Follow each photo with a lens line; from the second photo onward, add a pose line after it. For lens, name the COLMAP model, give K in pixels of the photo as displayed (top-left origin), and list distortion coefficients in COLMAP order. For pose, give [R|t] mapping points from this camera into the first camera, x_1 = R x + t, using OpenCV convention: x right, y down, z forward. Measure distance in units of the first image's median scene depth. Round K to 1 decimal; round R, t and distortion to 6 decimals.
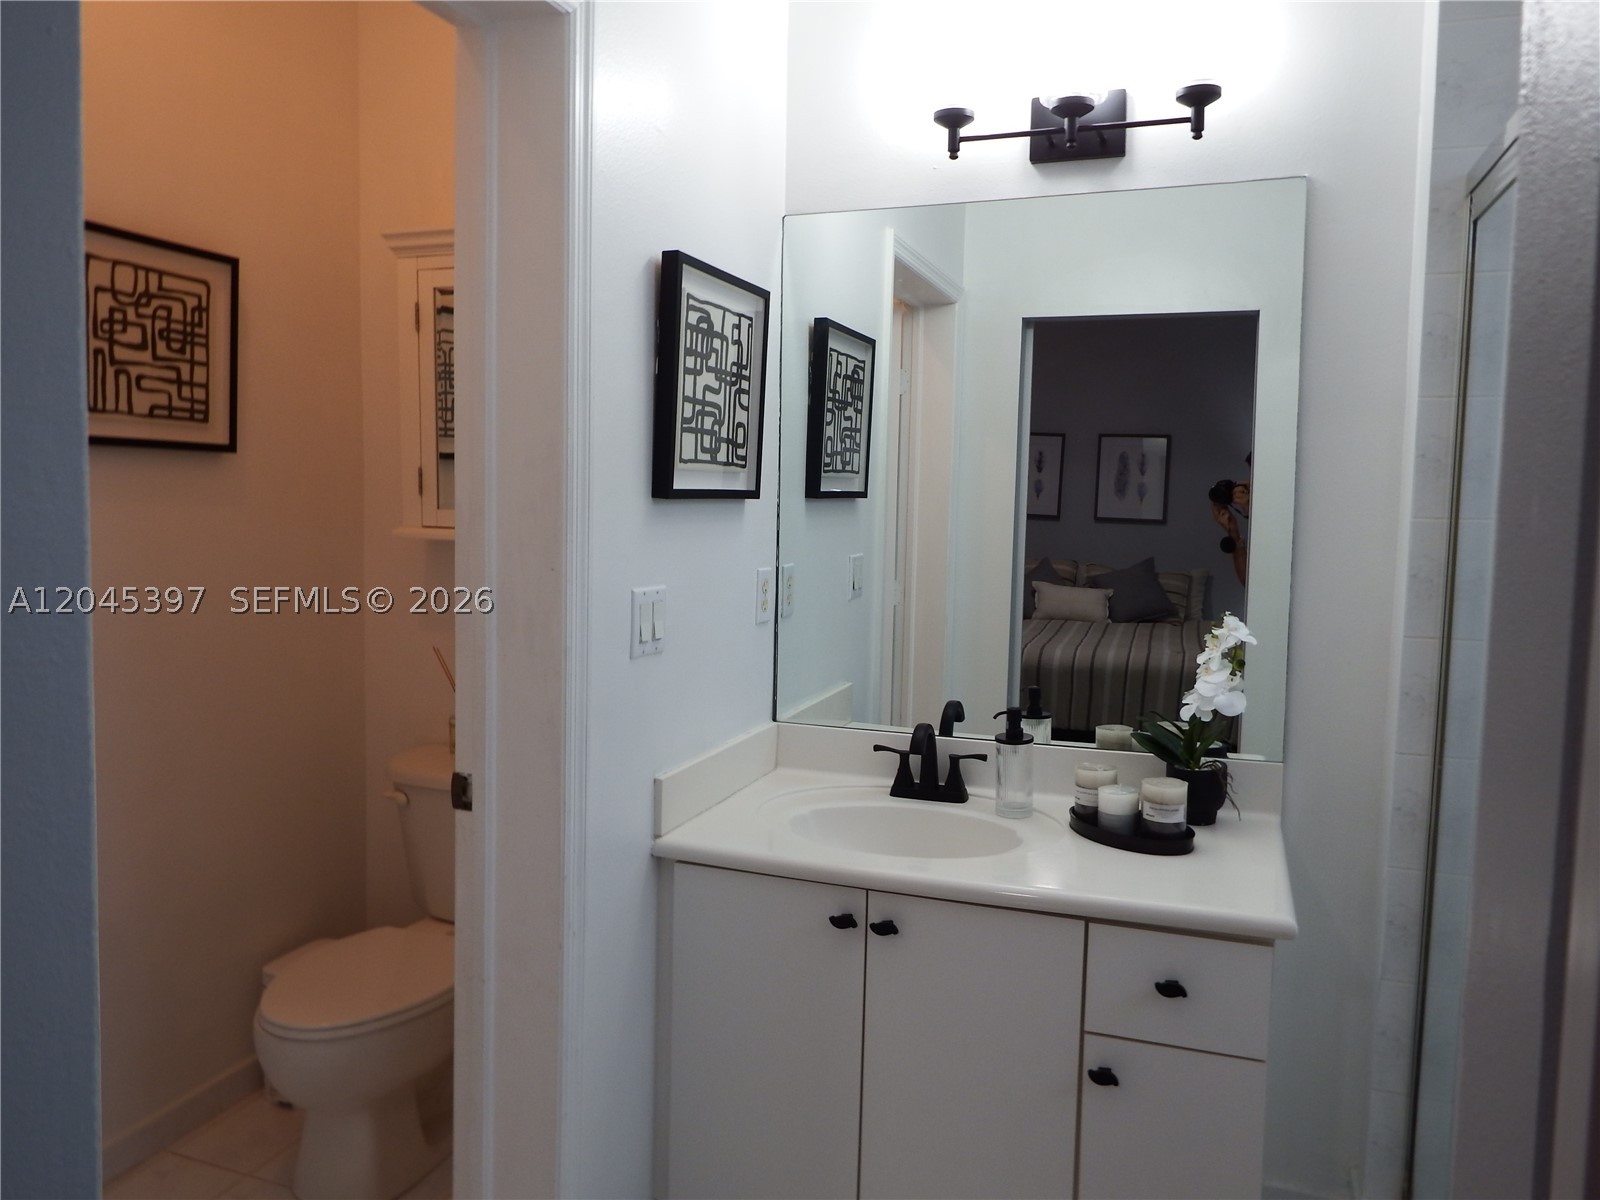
lens RADIAL K [[1133.3, 0, 835.5], [0, 1133.3, 603.6], [0, 0, 1]] dist [-0.040011, -0.005080]
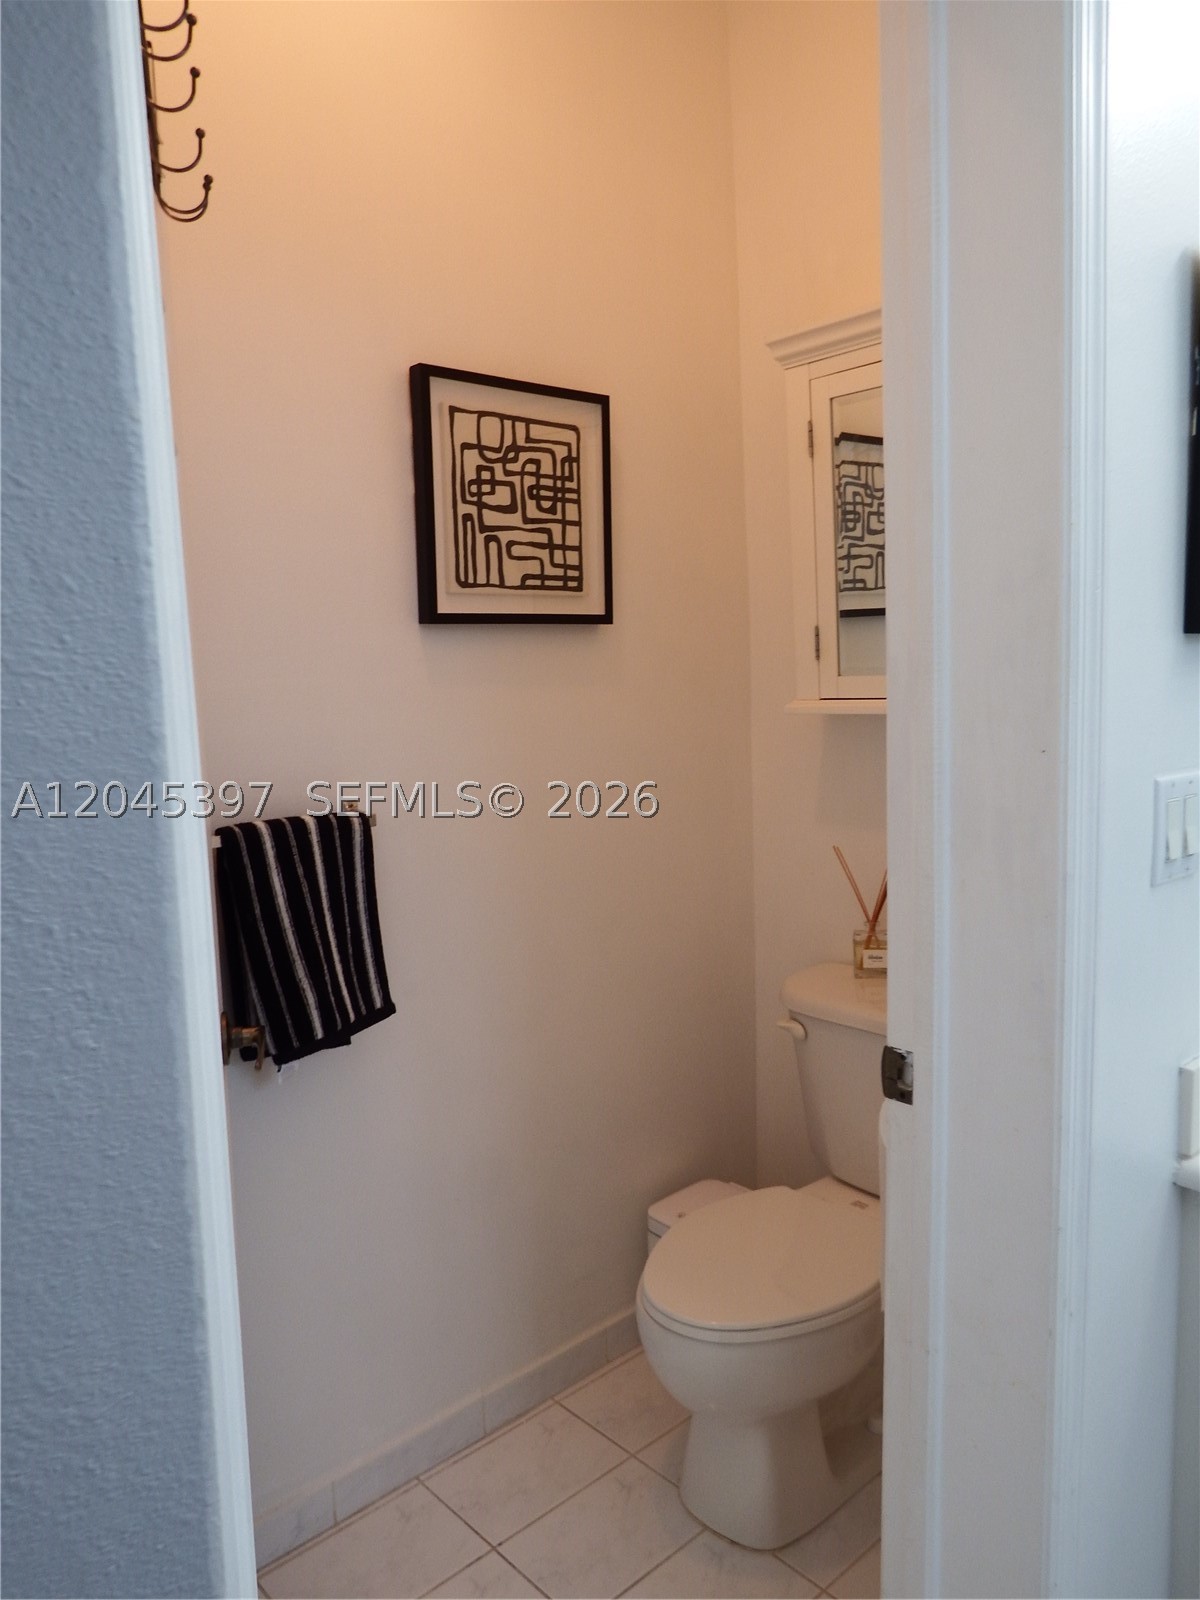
lens RADIAL K [[1130.7, 0, 598.7], [0, 1130.7, 810.3], [0, 0, 1]] dist [-0.007679, -0.001775]
pose [[0.866449, 0.000196, -0.499266, -0.114843], [0.014583, 0.999563, 0.025701, -0.013784], [0.499053, -0.029549, 0.866067, 0.248339]]
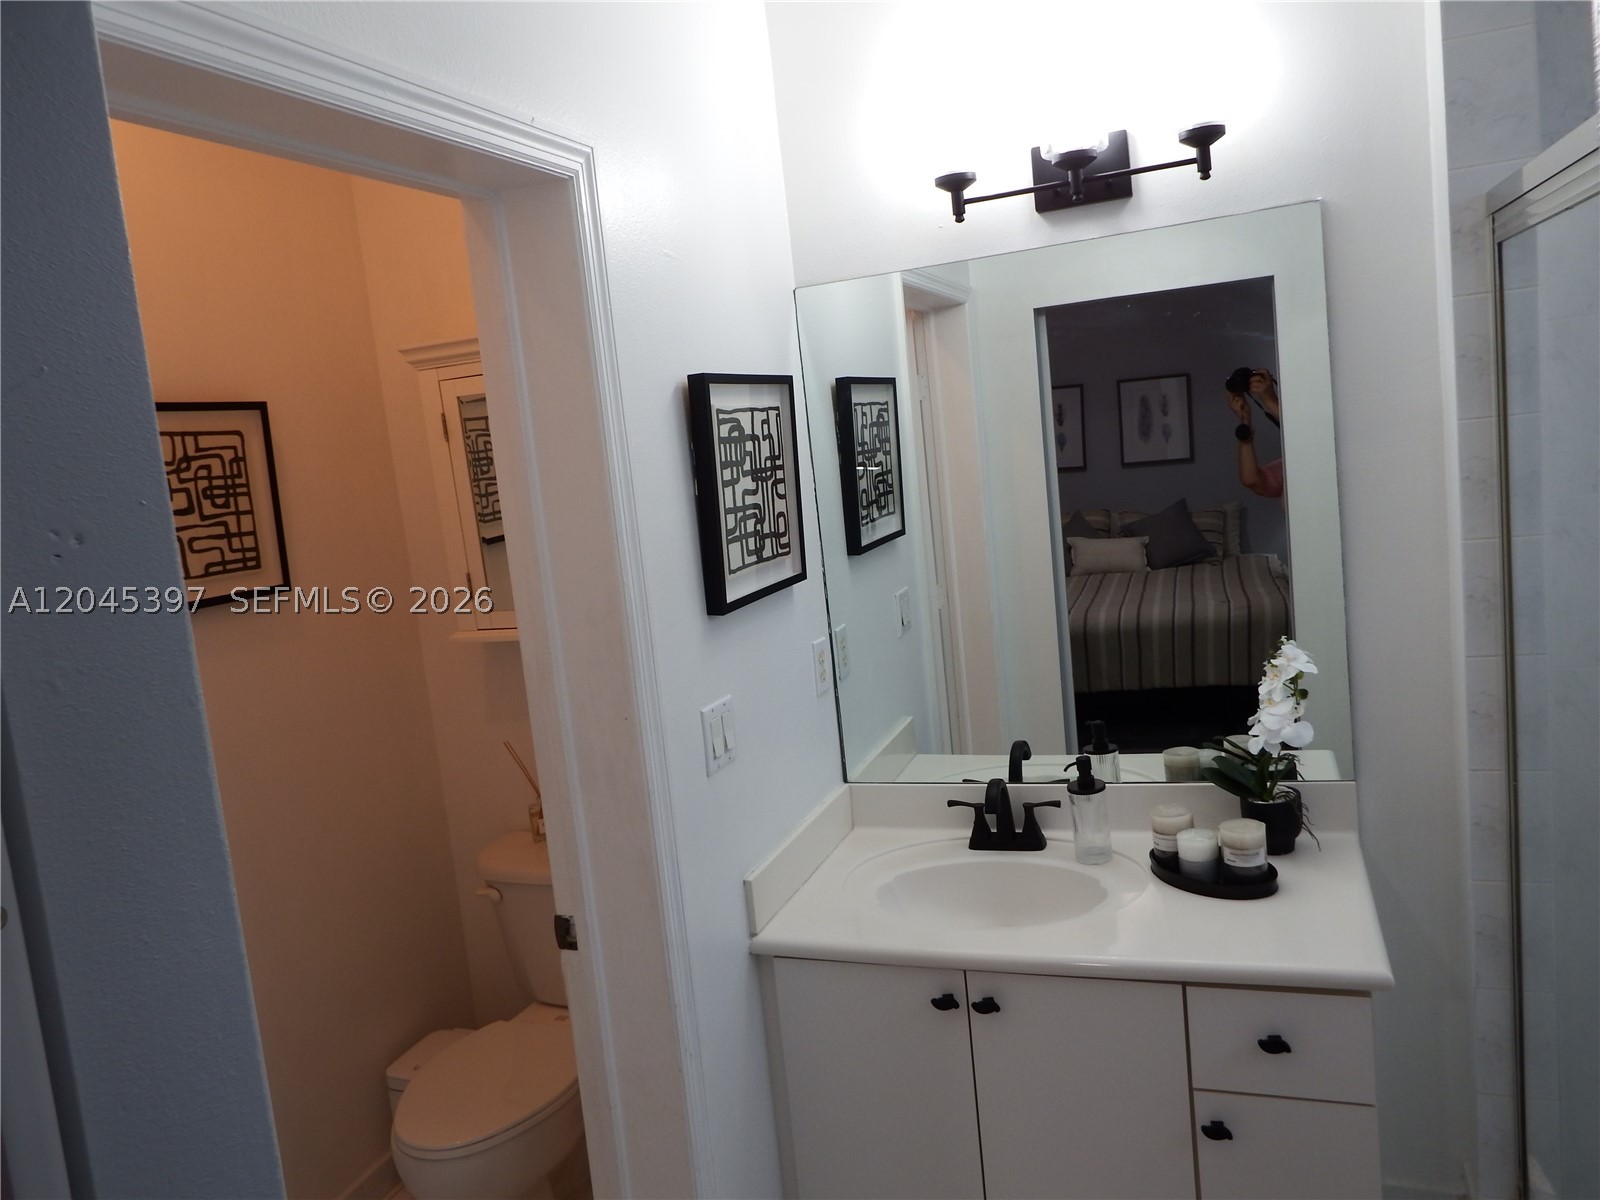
lens RADIAL K [[1135.1, 0, 830.3], [0, 1135.1, 584.7], [0, 0, 1]] dist [-0.055426, 0.023506]
pose [[0.991997, -0.121884, -0.032959, -0.014290], [0.123116, 0.991651, 0.038361, -0.128351], [0.028008, -0.042112, 0.998720, -0.009479]]
